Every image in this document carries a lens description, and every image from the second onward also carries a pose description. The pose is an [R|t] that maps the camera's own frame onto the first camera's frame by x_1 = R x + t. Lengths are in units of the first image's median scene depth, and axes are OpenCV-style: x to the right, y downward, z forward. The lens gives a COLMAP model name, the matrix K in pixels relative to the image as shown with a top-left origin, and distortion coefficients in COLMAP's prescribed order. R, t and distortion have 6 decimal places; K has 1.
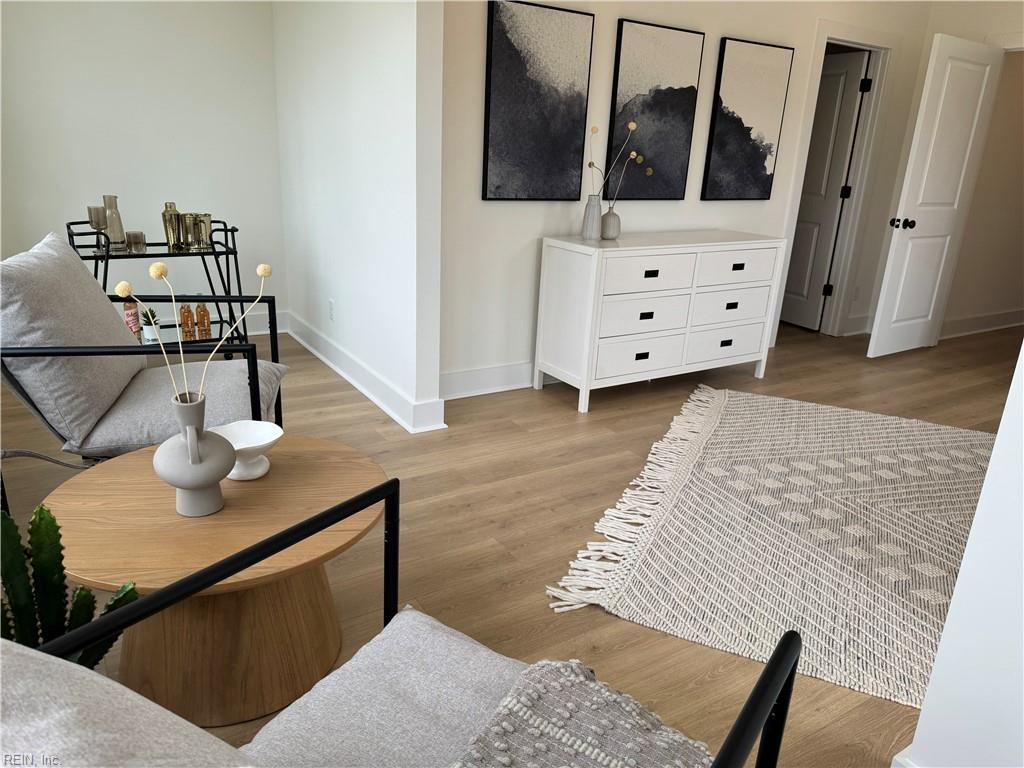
lens RADIAL K [[710.8, 0, 513.9], [0, 710.8, 380.3], [0, 0, 1]] dist [0.007211, -0.019641]
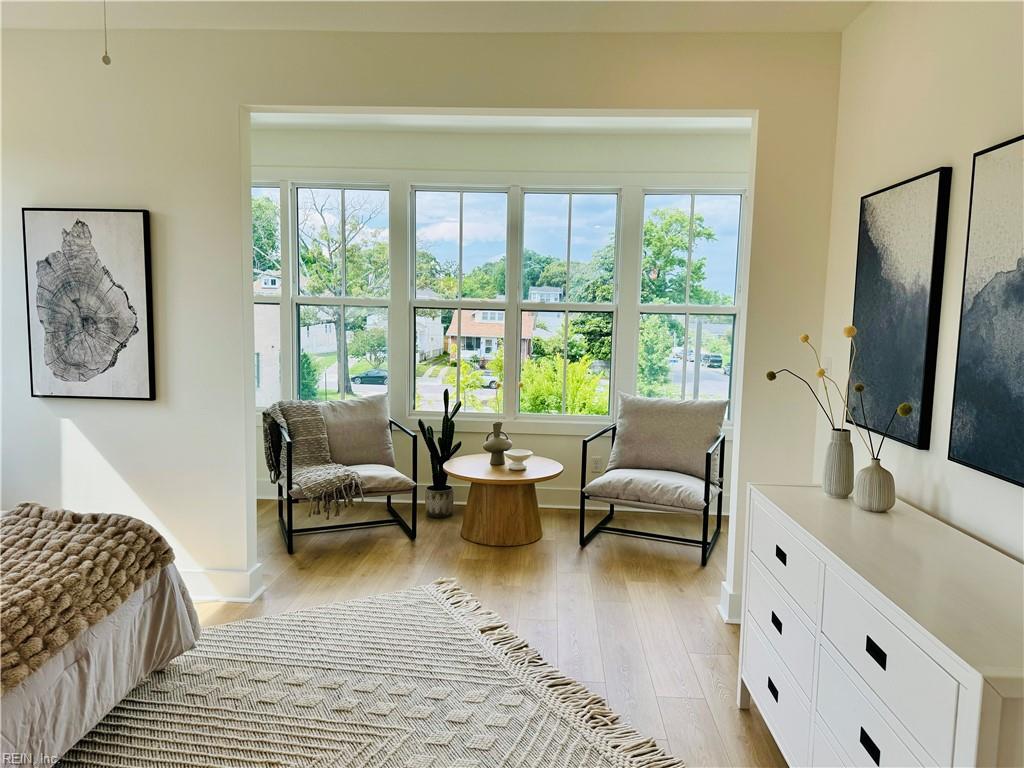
lens RADIAL K [[710.8, 0, 513.9], [0, 710.8, 380.3], [0, 0, 1]] dist [0.007211, -0.019641]
pose [[-0.566432, 0.020699, -0.823848, 0.849026], [-0.299383, 0.926217, 0.229110, -0.368947], [0.767805, 0.376422, -0.518442, 1.101759]]
